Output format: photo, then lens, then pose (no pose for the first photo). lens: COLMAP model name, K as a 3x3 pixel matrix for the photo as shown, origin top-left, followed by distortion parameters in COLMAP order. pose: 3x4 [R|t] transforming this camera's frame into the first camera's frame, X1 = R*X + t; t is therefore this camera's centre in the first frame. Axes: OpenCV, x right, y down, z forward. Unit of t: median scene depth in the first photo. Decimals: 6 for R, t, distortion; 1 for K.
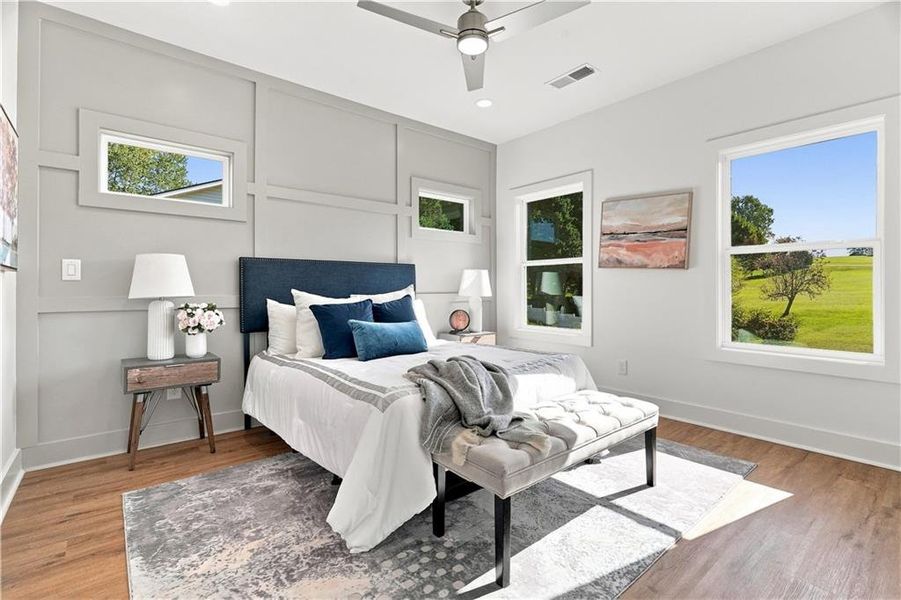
lens RADIAL K [[436.4, 0, 446.4], [0, 436.4, 294.5], [0, 0, 1]] dist [0.000089, 0.000032]
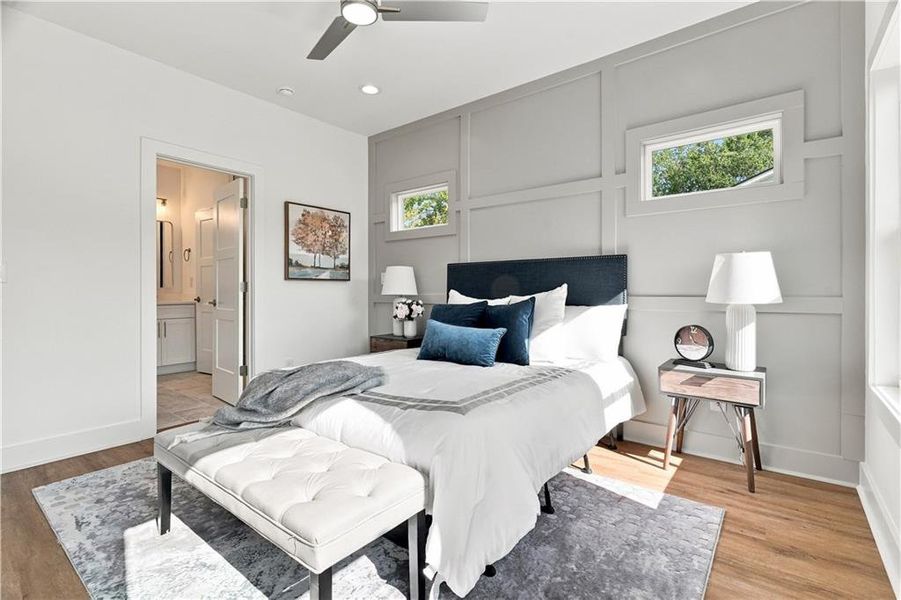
lens RADIAL K [[436.4, 0, 446.4], [0, 436.4, 294.5], [0, 0, 1]] dist [0.000089, 0.000032]
pose [[0.171246, 0.001626, -0.985227, 0.668090], [-0.025749, 0.999664, -0.002826, 0.004234], [0.984892, 0.025853, 0.171231, 0.722532]]
